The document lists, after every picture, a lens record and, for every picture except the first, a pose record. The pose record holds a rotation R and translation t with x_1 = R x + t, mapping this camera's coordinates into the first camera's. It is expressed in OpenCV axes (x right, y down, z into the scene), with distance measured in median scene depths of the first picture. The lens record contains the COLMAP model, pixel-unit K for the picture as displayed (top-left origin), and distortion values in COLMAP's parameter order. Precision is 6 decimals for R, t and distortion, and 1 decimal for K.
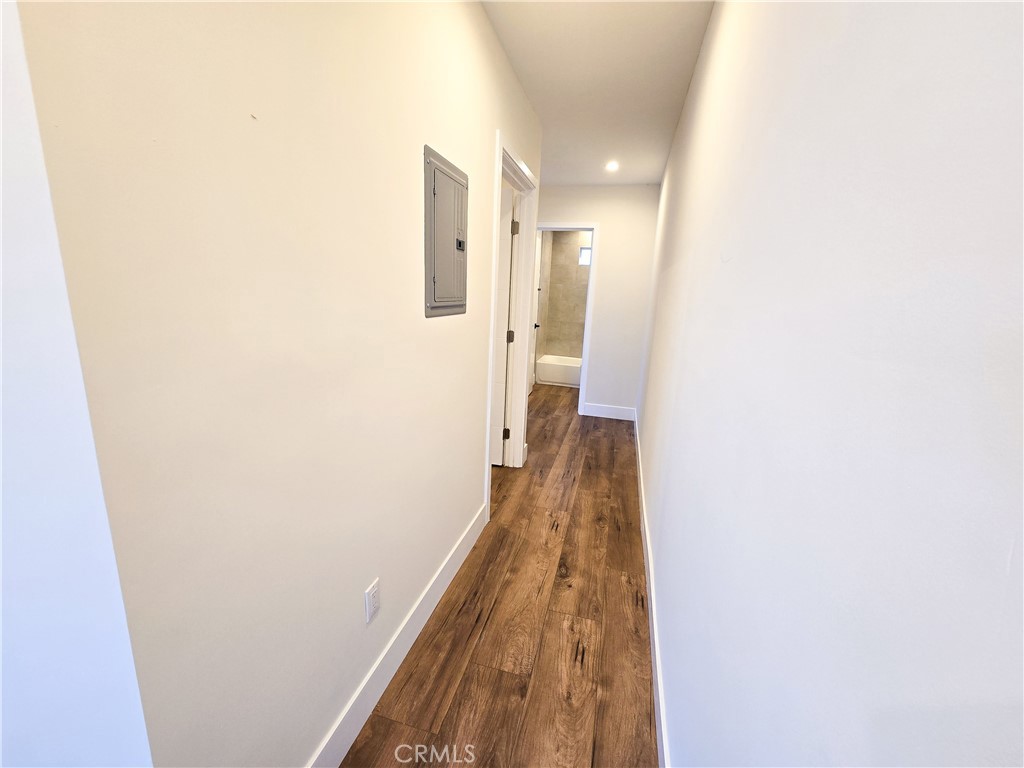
lens RADIAL K [[418.1, 0, 515.9], [0, 418.1, 385.2], [0, 0, 1]] dist [-0.000663, -0.000652]
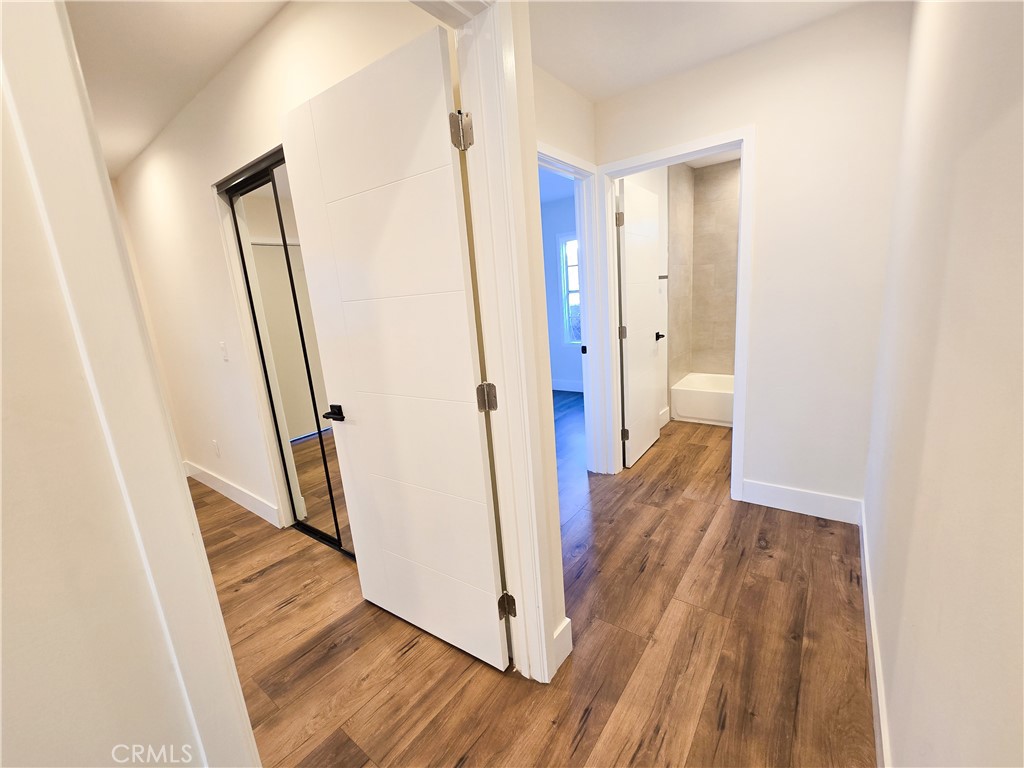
lens RADIAL K [[418.1, 0, 515.9], [0, 418.1, 385.2], [0, 0, 1]] dist [-0.000663, -0.000652]
pose [[0.915831, -0.033094, -0.400198, 0.125466], [0.031530, 0.999448, -0.010494, -0.085771], [0.400325, -0.003007, 0.916368, 0.428022]]
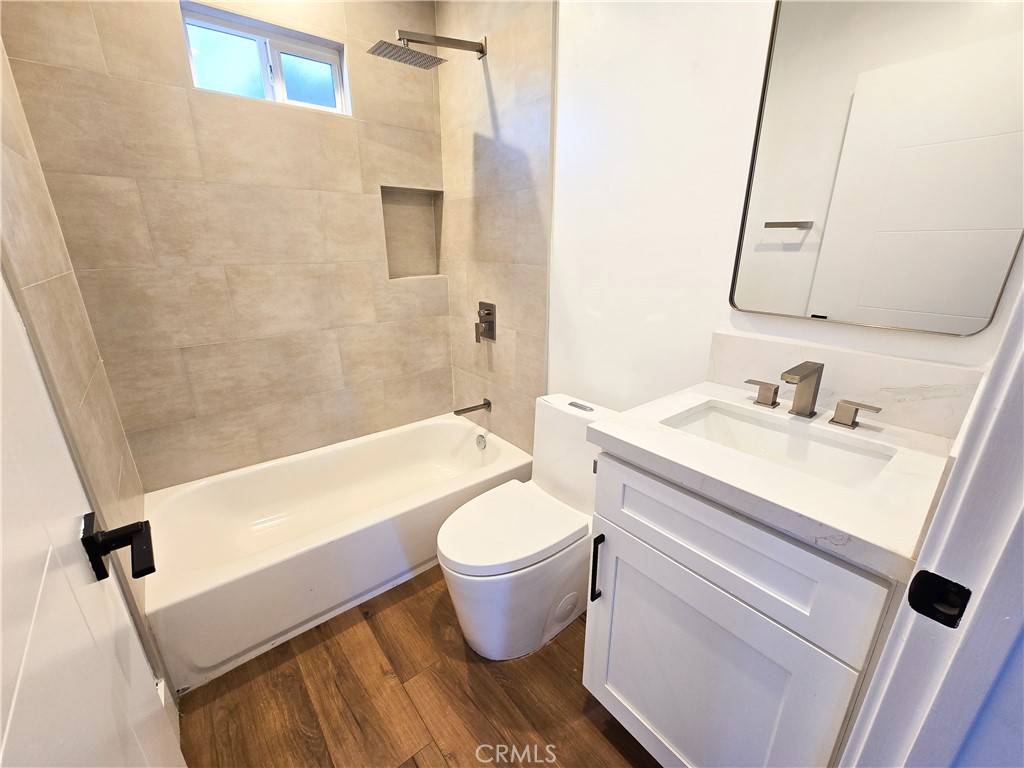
lens RADIAL K [[418.1, 0, 515.9], [0, 418.1, 385.2], [0, 0, 1]] dist [-0.000663, -0.000652]
pose [[0.594947, -0.301697, 0.744995, 0.056468], [0.204595, 0.953195, 0.222622, -0.222528], [-0.777290, 0.019974, 0.628826, 1.074638]]
